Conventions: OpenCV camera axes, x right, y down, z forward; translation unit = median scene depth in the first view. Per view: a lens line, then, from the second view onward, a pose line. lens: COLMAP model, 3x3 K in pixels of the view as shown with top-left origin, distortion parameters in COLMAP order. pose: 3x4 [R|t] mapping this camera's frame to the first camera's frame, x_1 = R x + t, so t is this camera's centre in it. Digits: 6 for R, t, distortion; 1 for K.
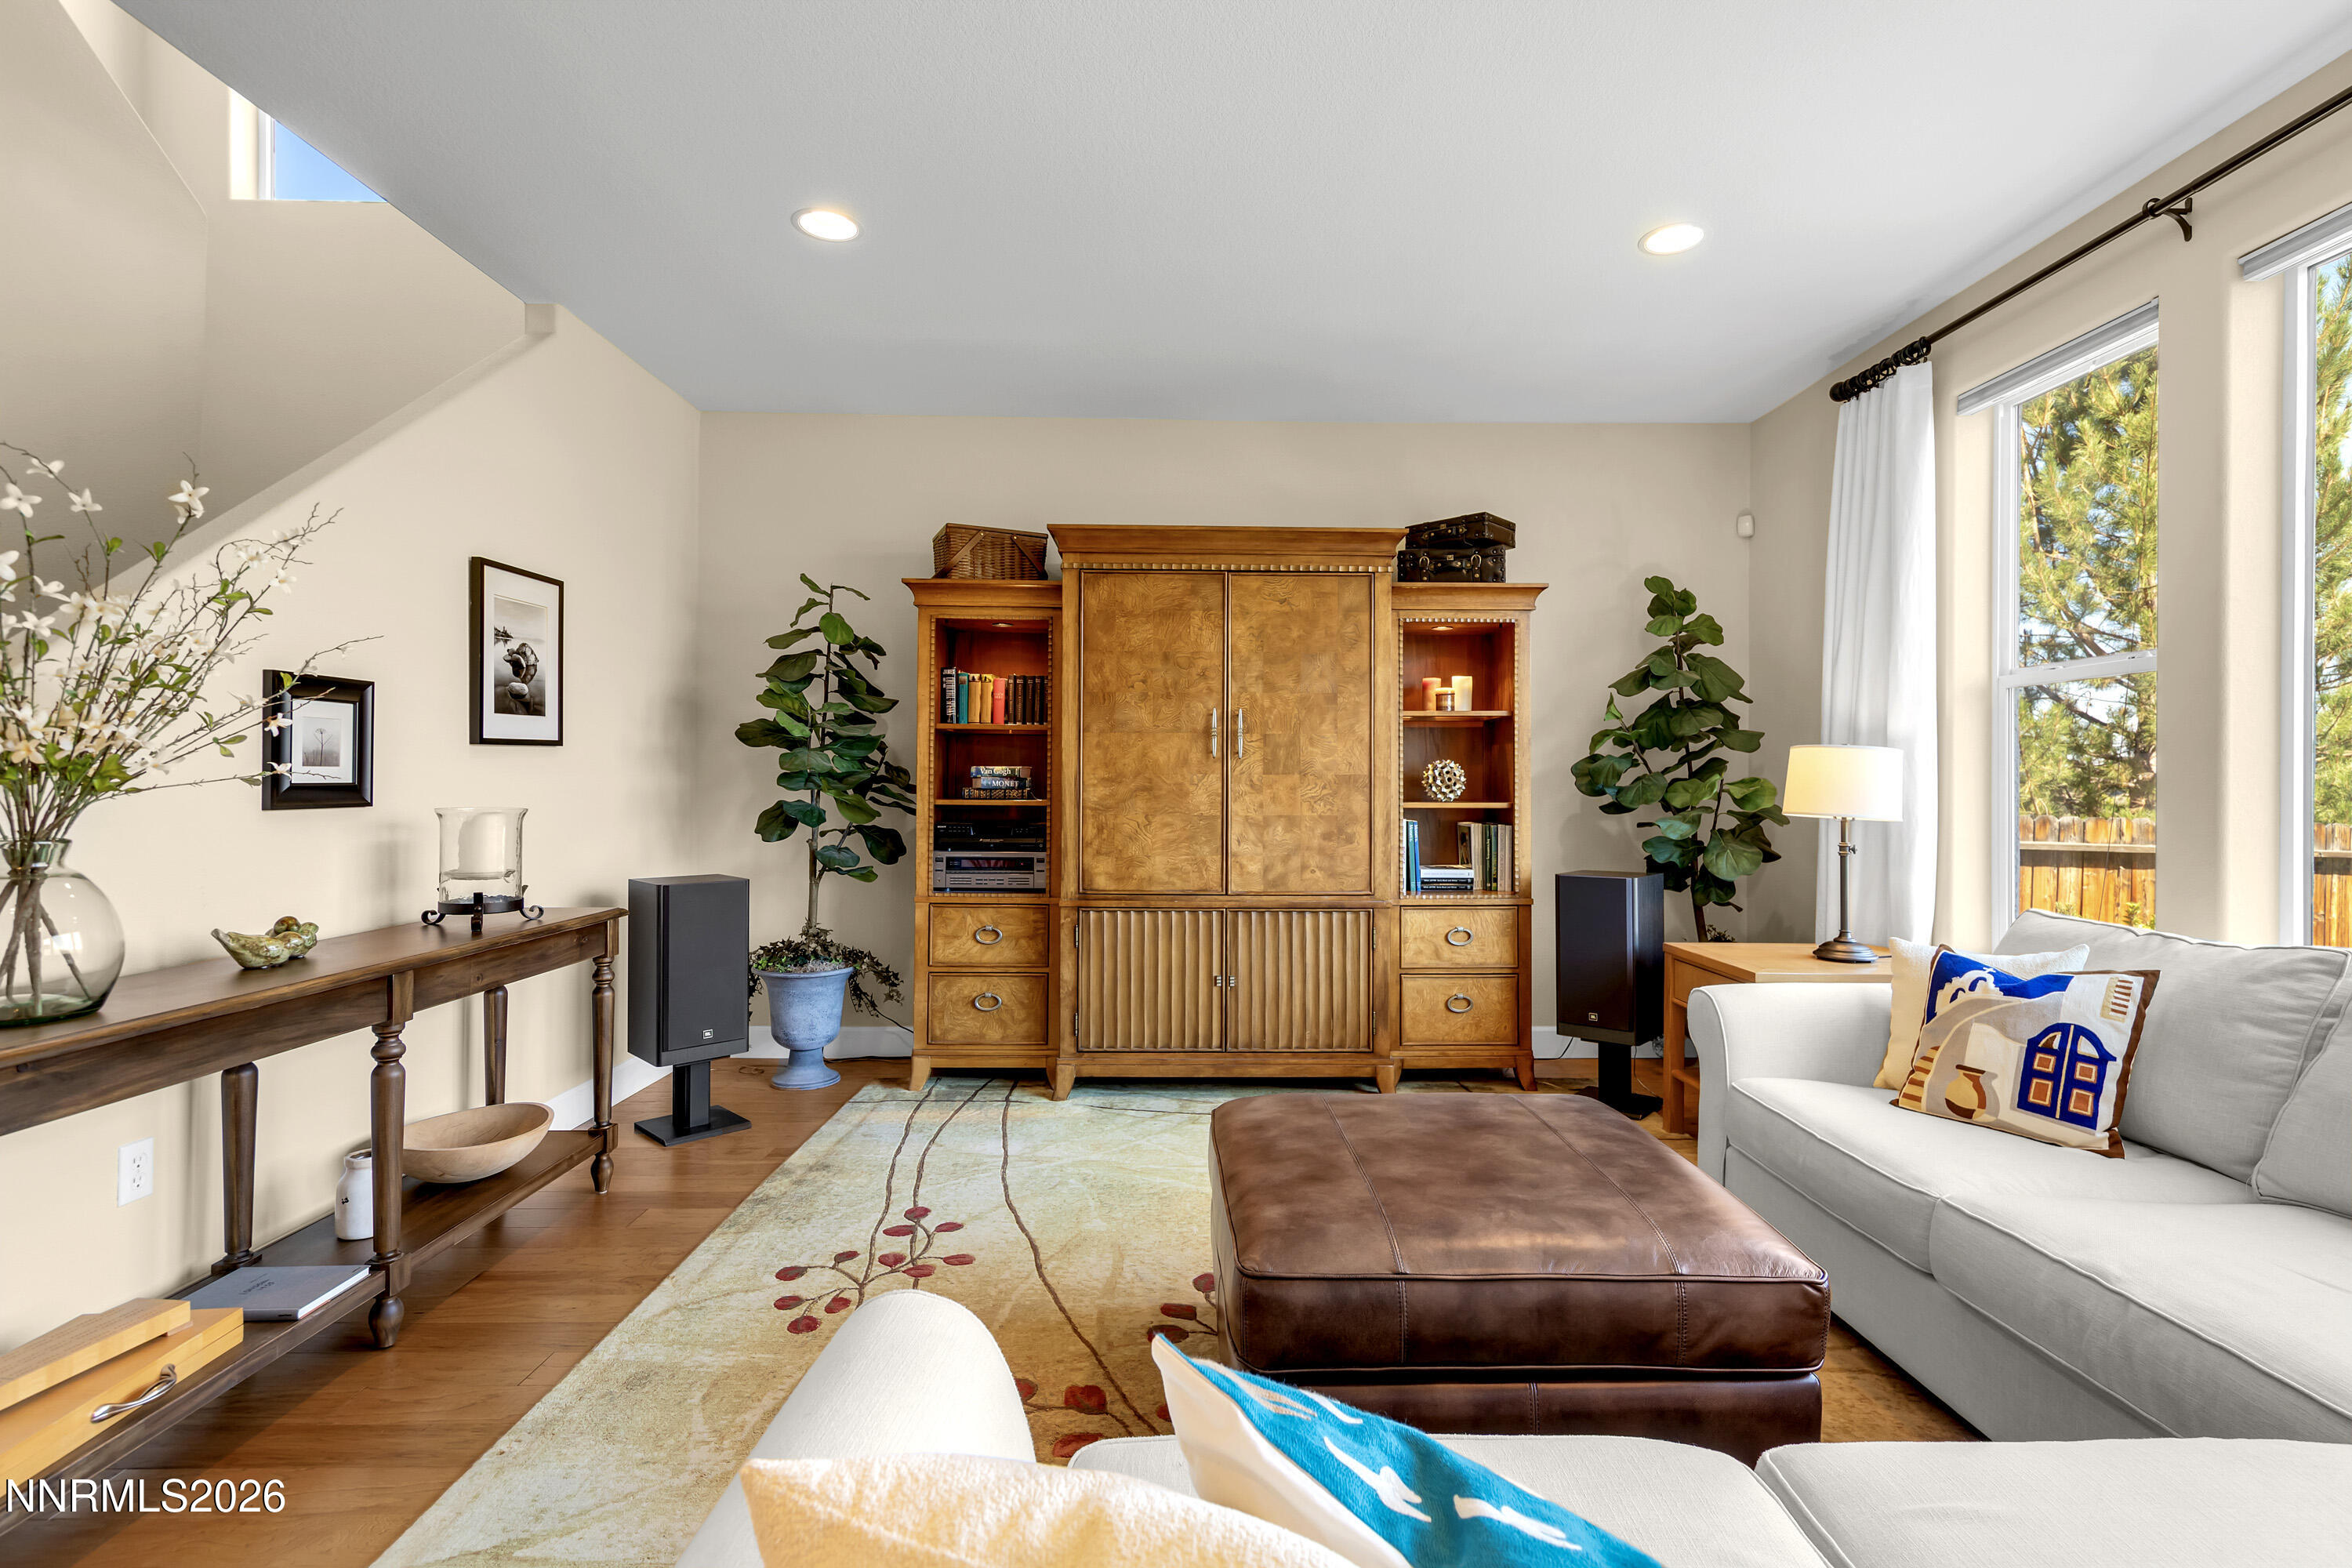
lens RADIAL K [[1109.4, 0, 1176.0], [0, 1109.4, 784.0], [0, 0, 1]] dist [0.002070, 0.000133]
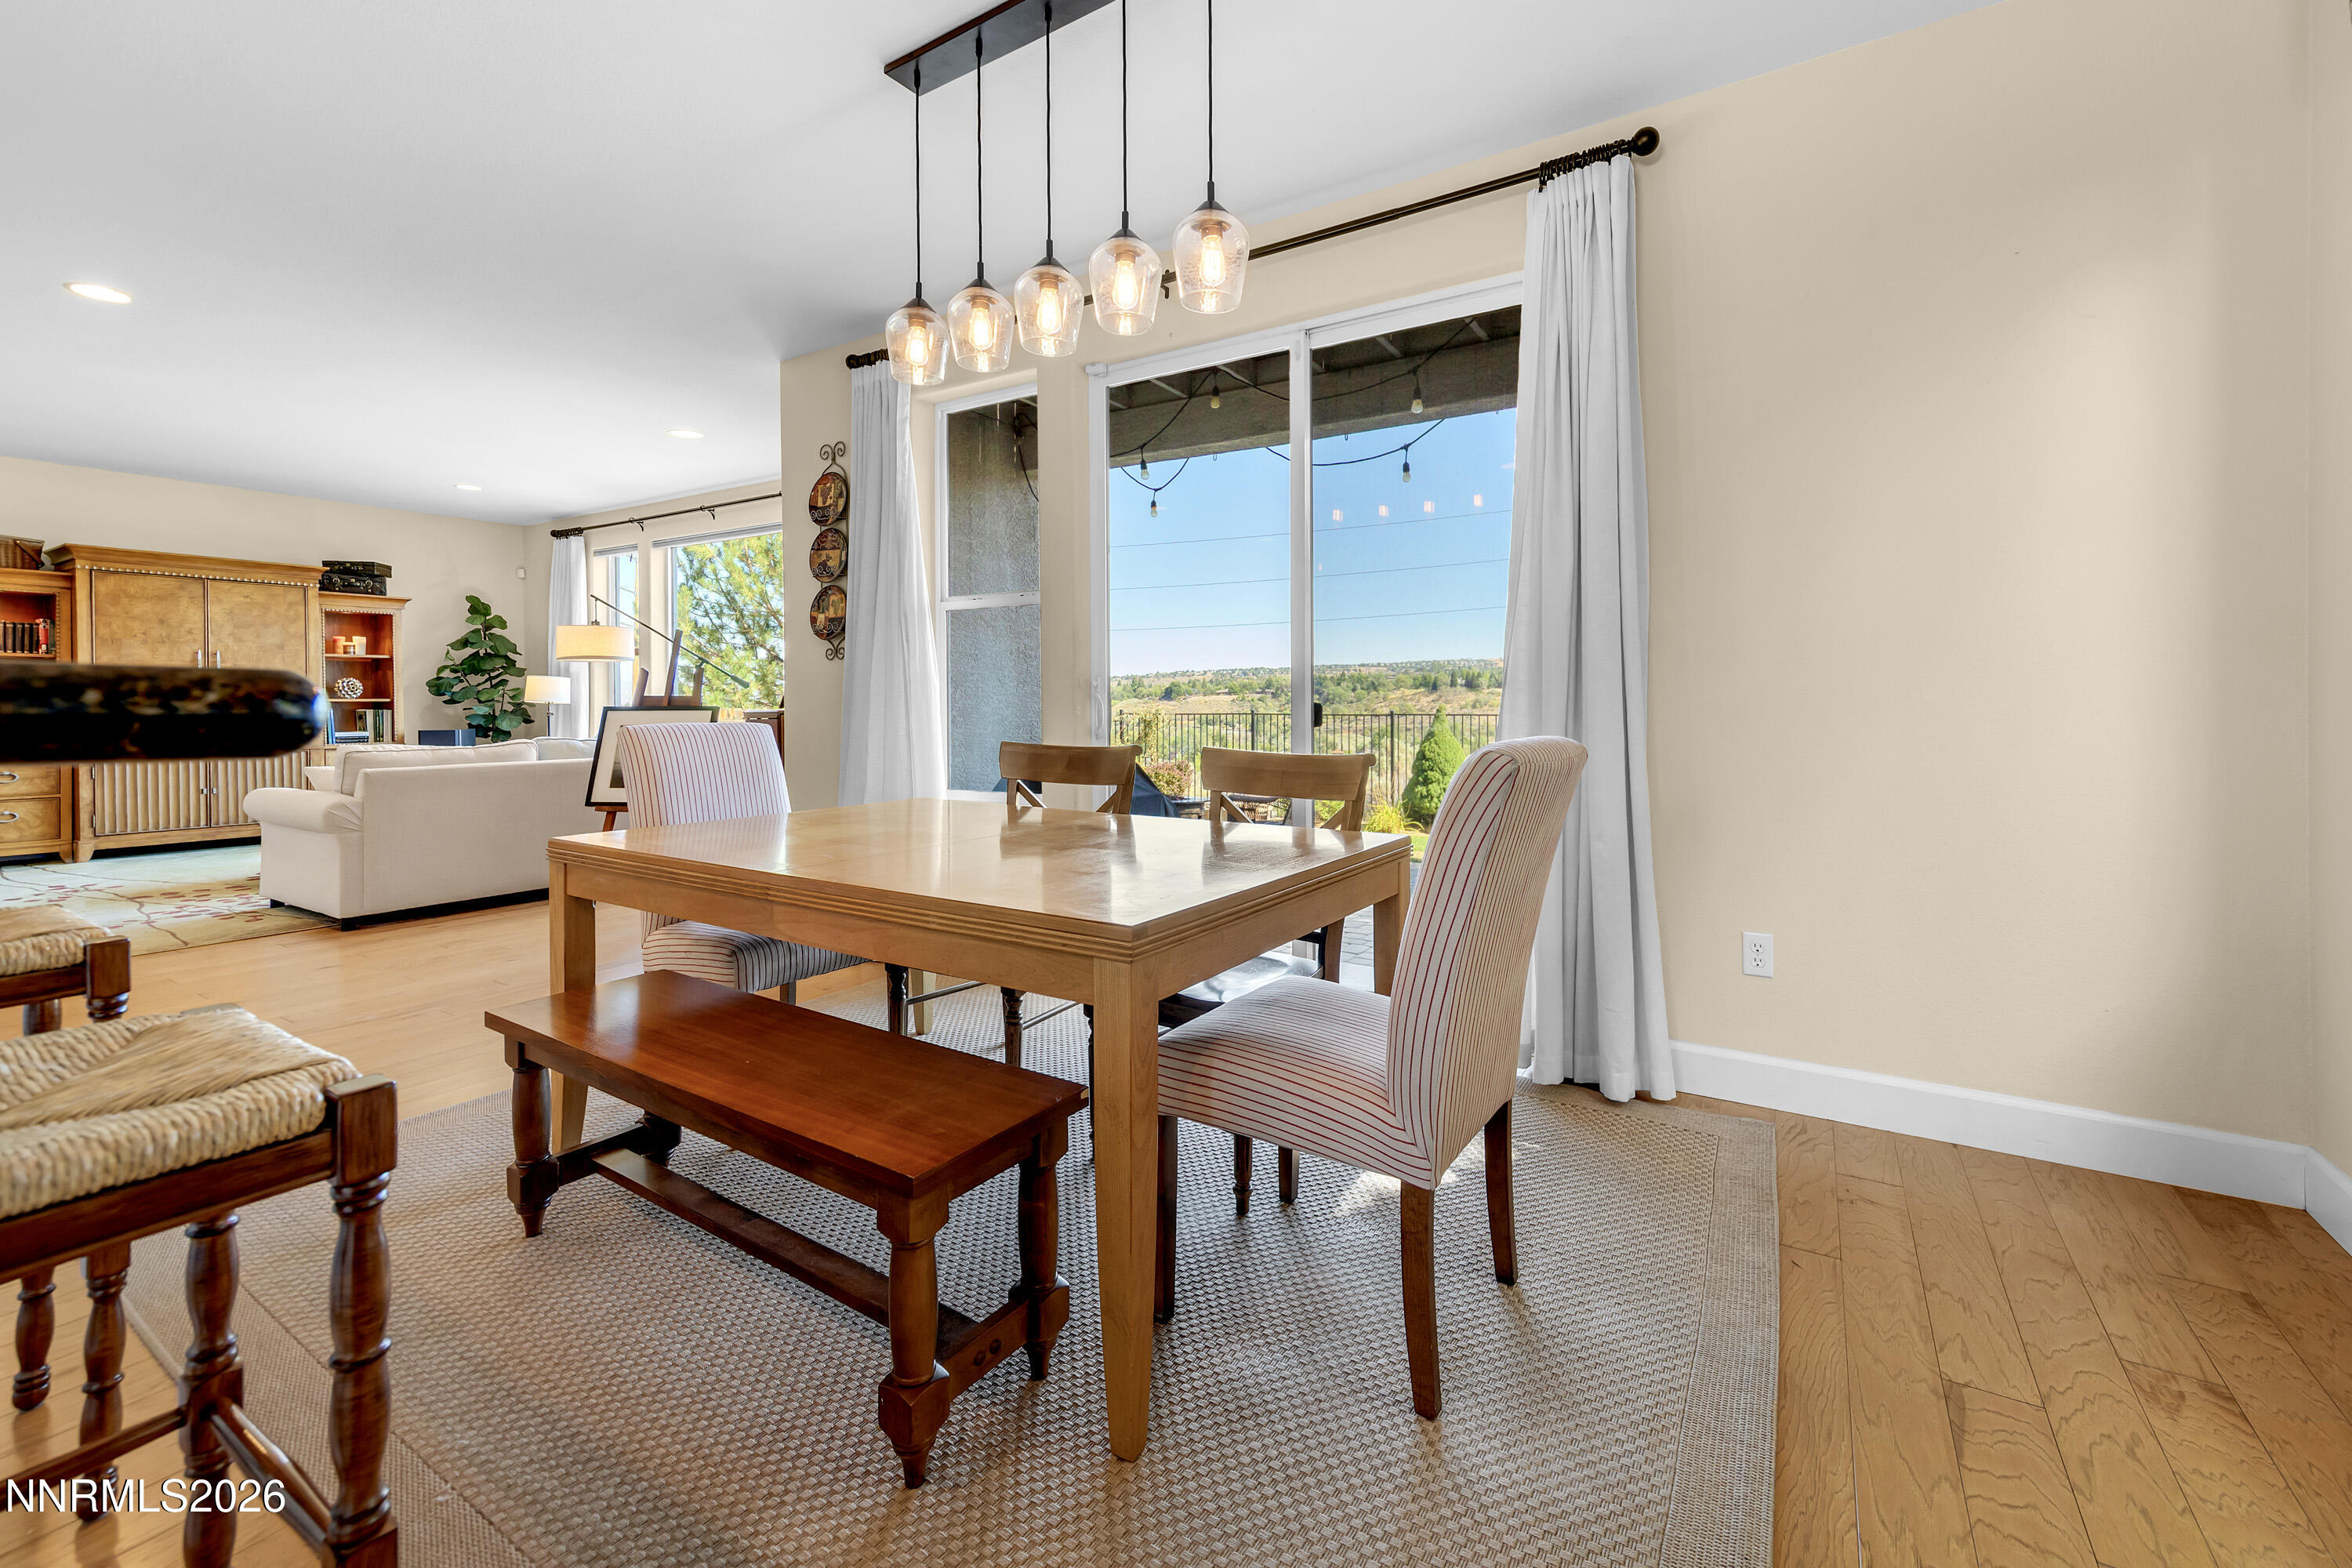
lens RADIAL K [[970.0, 0, 1225.7], [0, 970.0, 708.4], [0, 0, 1]] dist [0.000270, 0.000291]
pose [[0.513610, -0.012085, 0.857939, -0.475025], [0.005976, 0.999927, 0.010507, 0.025431], [-0.858003, -0.000269, 0.513645, -1.333091]]
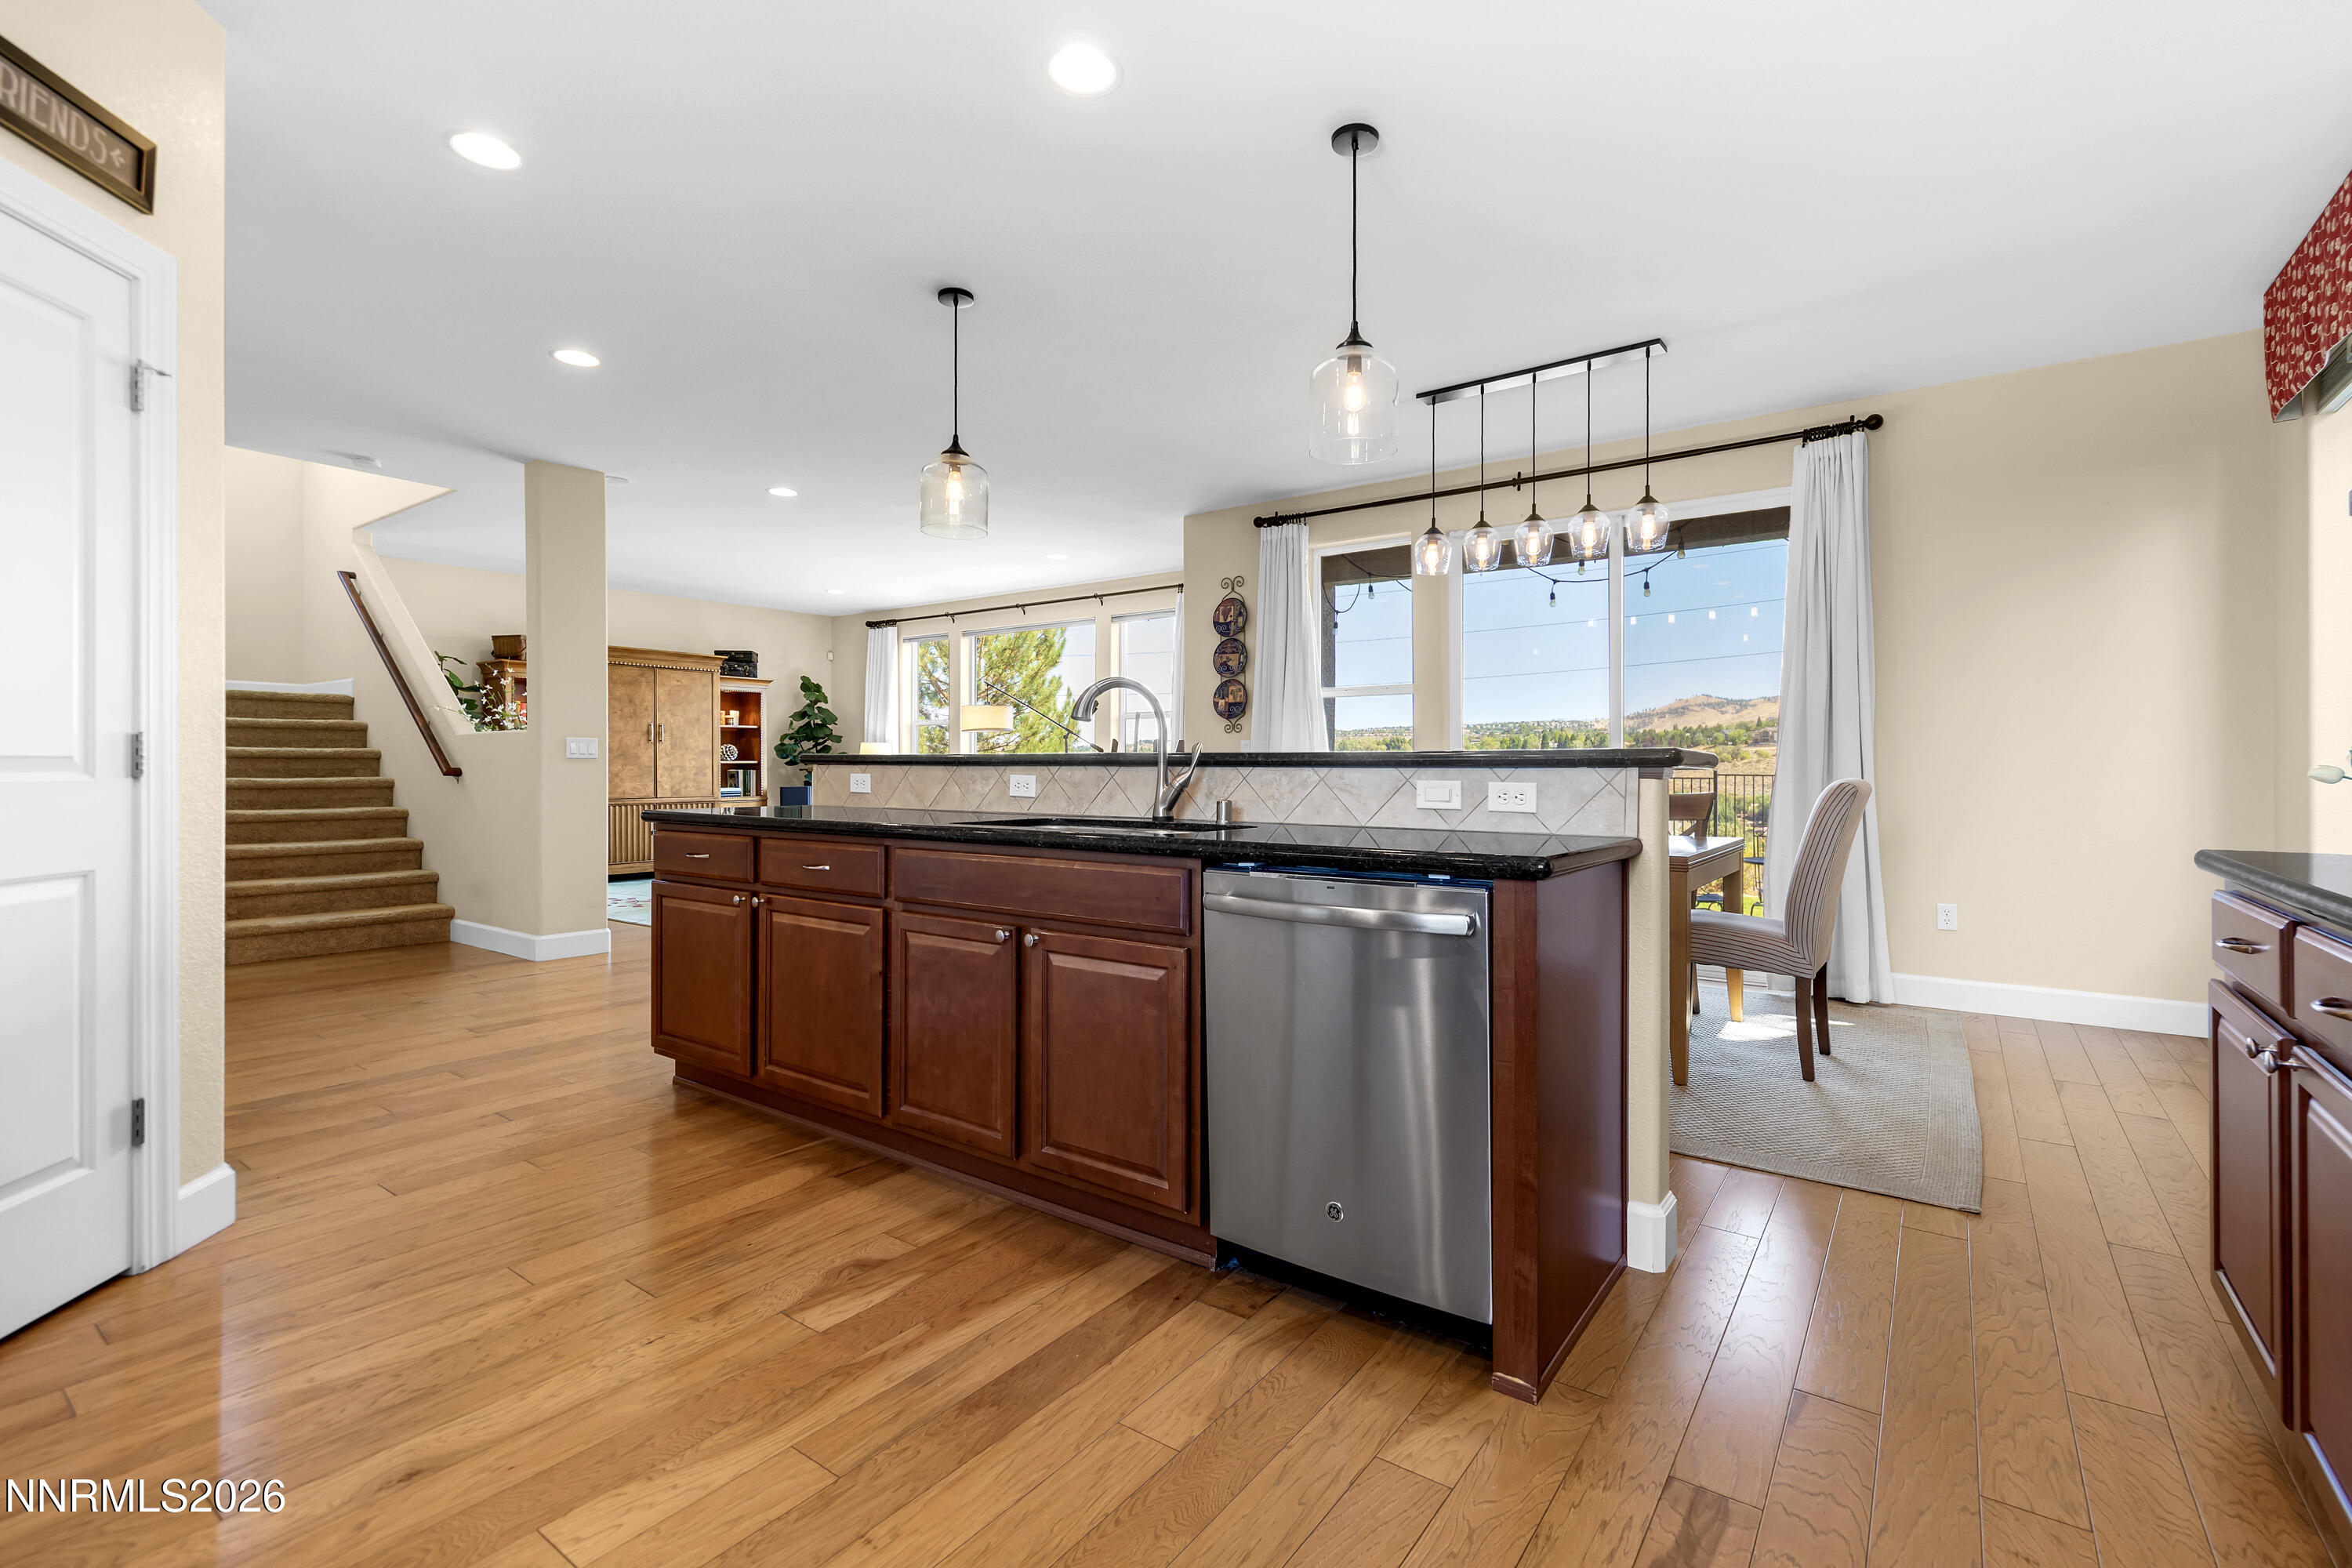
lens RADIAL K [[1029.8, 0, 1225.6], [0, 1029.8, 761.6], [0, 0, 1]] dist [0.001952, 0.000134]
pose [[0.572849, -0.002170, 0.819658, -1.066577], [0.004901, 0.999988, -0.000778, 0.025597], [-0.819646, 0.004463, 0.572853, -1.305583]]
